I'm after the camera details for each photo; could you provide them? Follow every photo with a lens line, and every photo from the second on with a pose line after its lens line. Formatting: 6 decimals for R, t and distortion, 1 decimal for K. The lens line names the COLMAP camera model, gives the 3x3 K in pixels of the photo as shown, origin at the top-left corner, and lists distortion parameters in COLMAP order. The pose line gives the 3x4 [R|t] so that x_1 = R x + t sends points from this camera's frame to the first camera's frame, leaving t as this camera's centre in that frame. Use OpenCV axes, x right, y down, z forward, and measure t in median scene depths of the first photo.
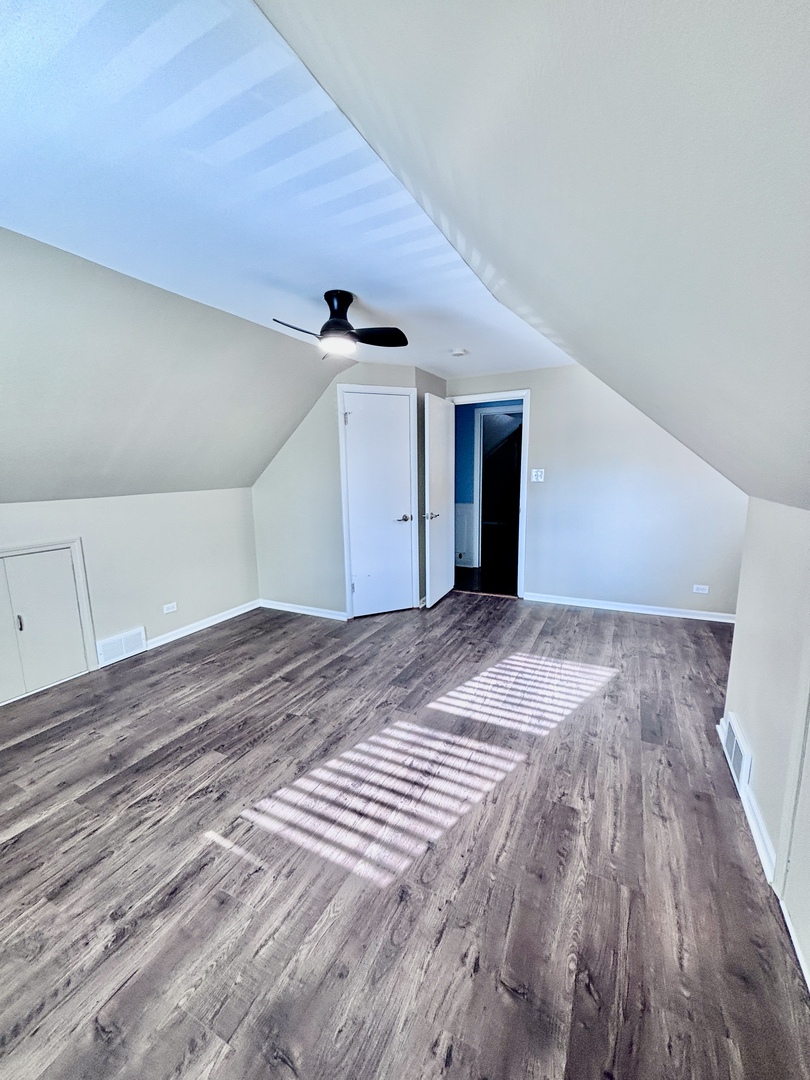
lens RADIAL K [[435.6, 0, 411.2], [0, 435.6, 540.7], [0, 0, 1]] dist [-0.004151, -0.000300]
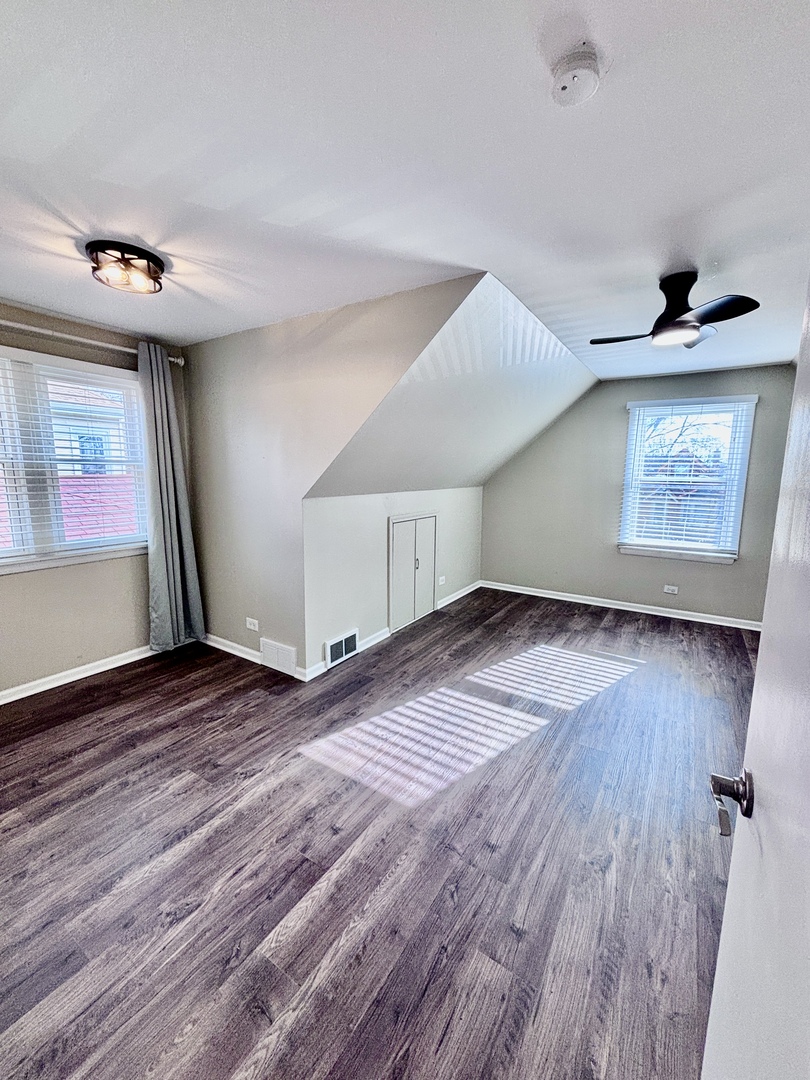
lens RADIAL K [[435.6, 0, 406.9], [0, 435.6, 545.9], [0, 0, 1]] dist [-0.004151, -0.000300]
pose [[-0.993511, -0.005383, 0.113606, 0.235728], [0.032173, 0.944779, 0.326124, -0.307959], [-0.109088, 0.327663, -0.938476, 1.786069]]
